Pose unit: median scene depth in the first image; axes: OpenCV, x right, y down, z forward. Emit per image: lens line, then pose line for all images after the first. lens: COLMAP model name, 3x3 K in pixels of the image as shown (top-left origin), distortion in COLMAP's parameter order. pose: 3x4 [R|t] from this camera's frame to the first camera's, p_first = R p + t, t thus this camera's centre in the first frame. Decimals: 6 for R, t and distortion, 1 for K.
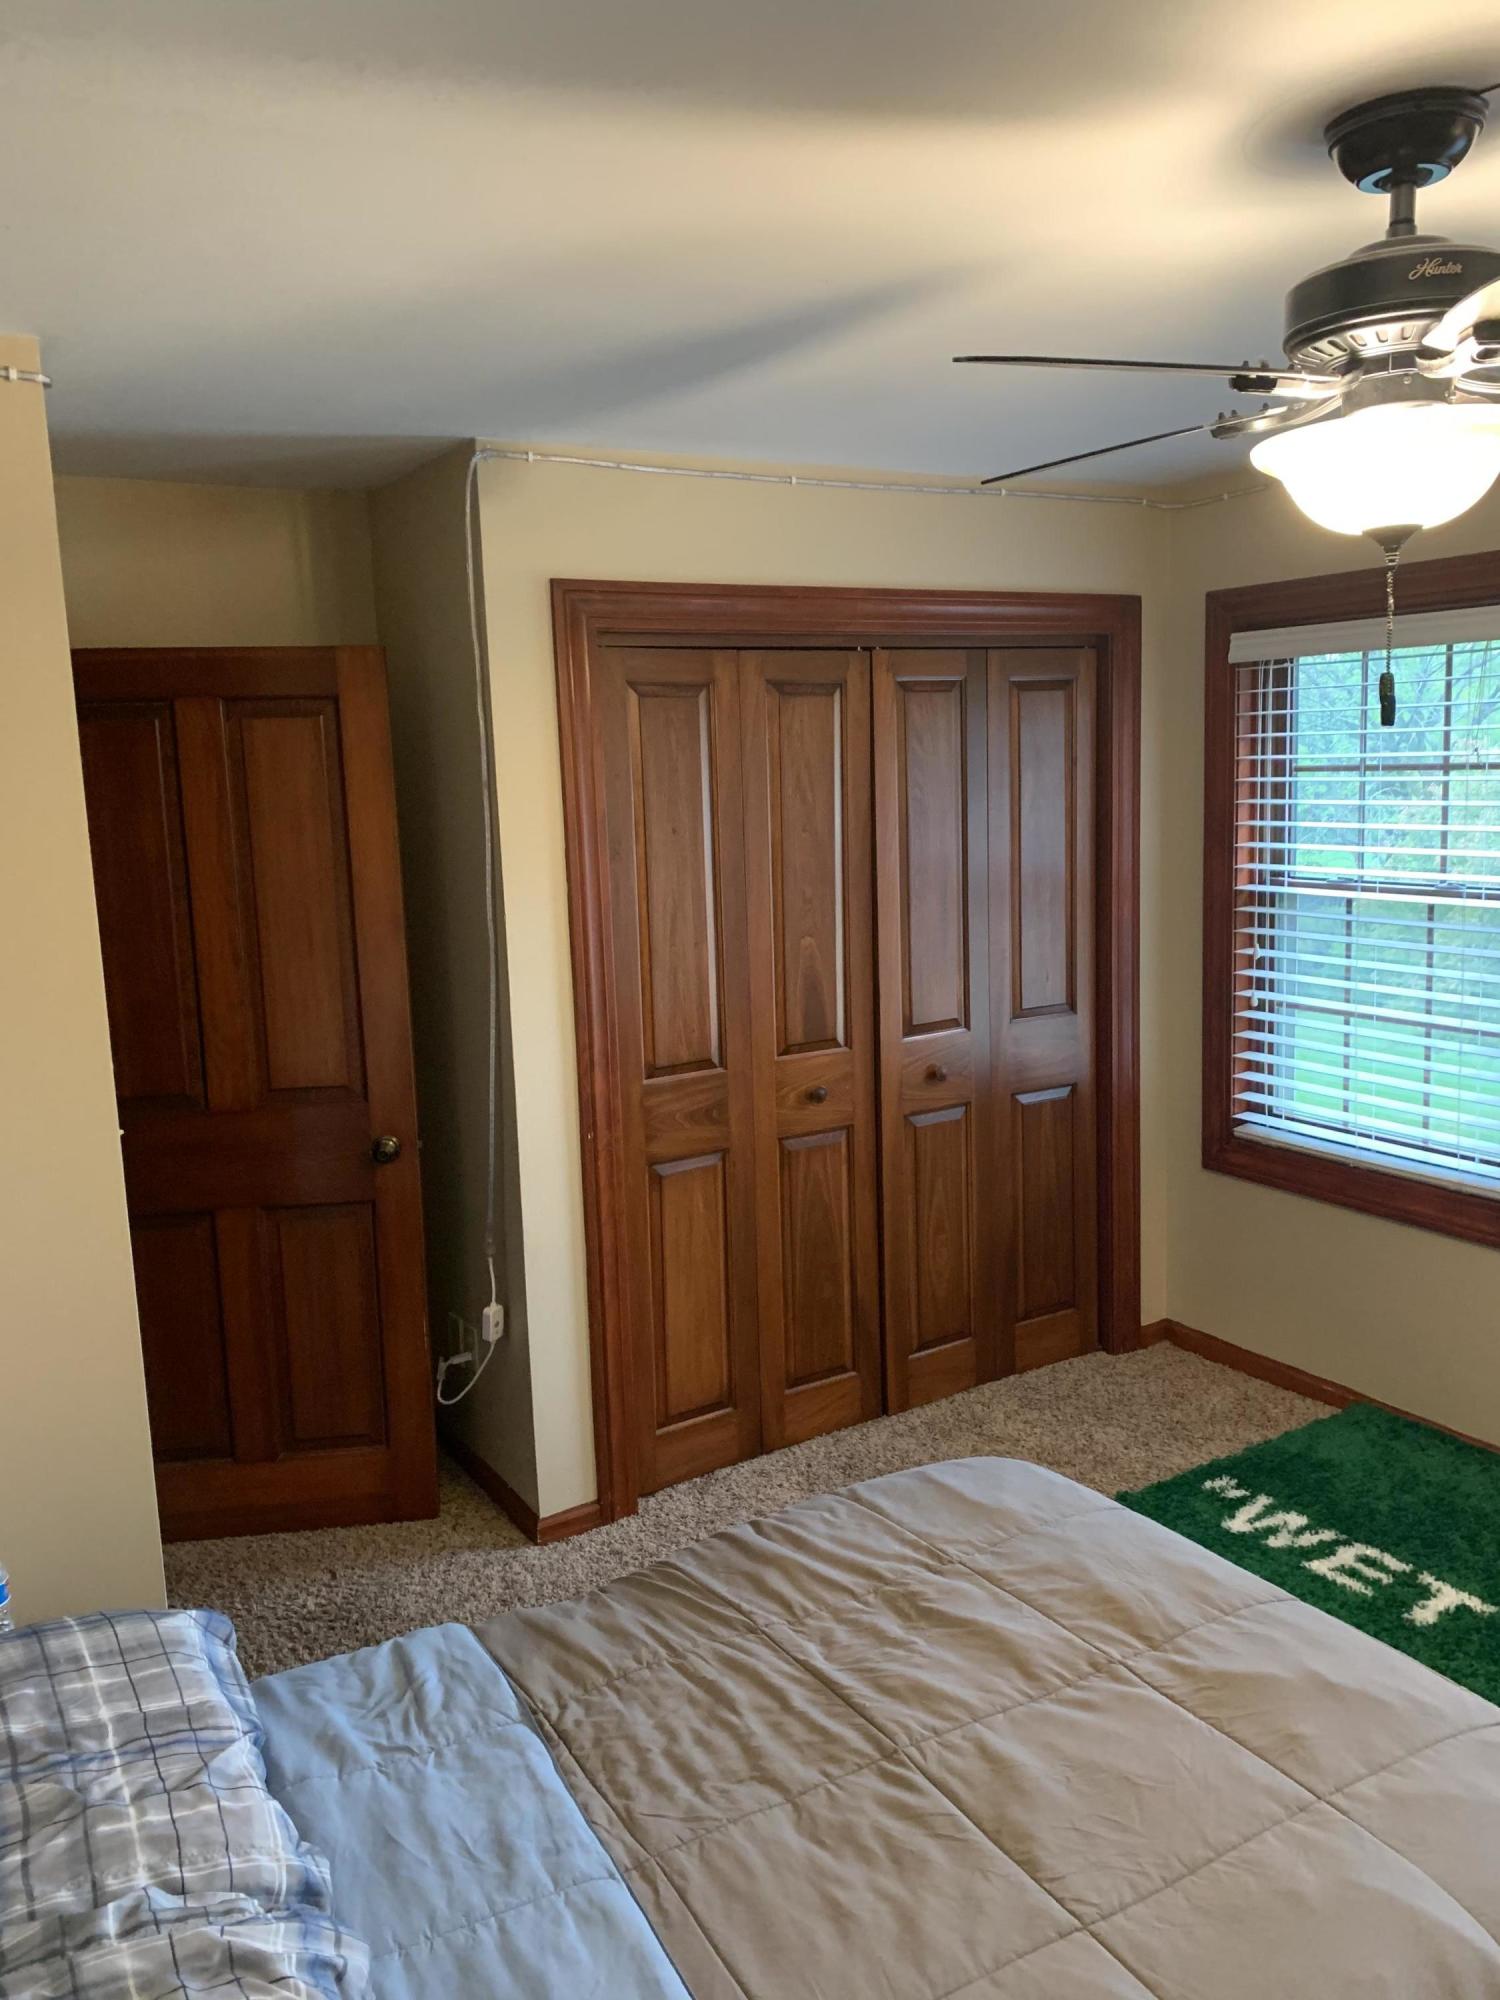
lens RADIAL K [[1532.2, 0, 748.1], [0, 1532.2, 990.2], [0, 0, 1]] dist [0.035778, -0.009203]
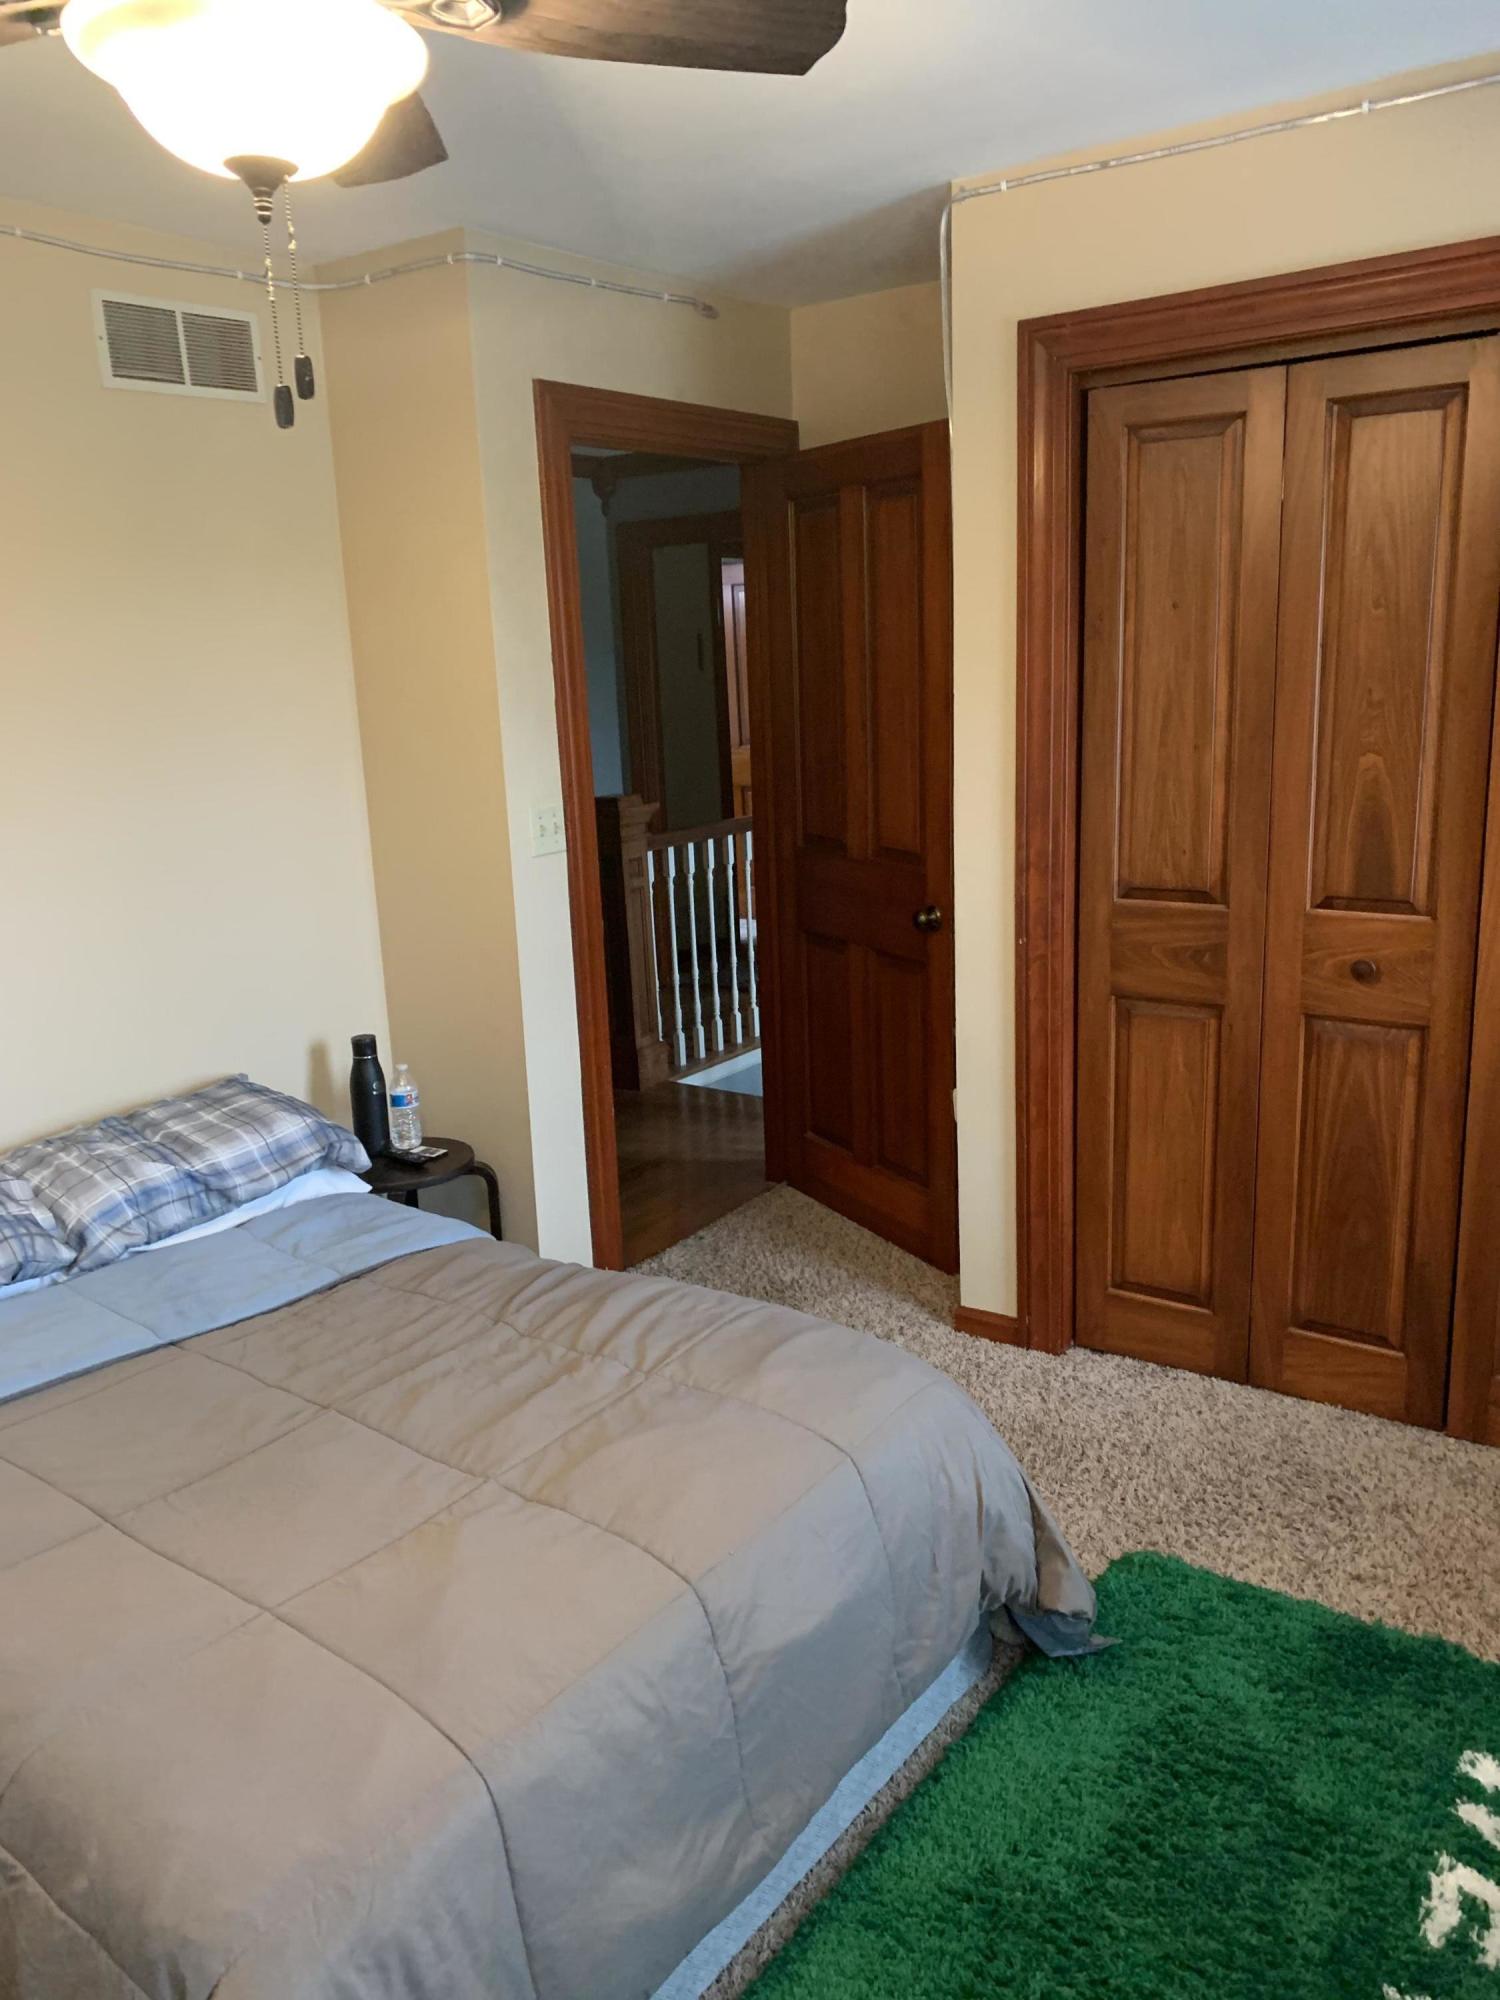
lens RADIAL K [[1532.2, 0, 750.0], [0, 1532.2, 1008.6], [0, 0, 1]] dist [0.035778, -0.009203]
pose [[0.374329, 0.231972, -0.897812, 0.631808], [-0.110287, 0.972470, 0.205279, -0.035879], [0.920714, 0.022175, 0.389607, 0.447019]]
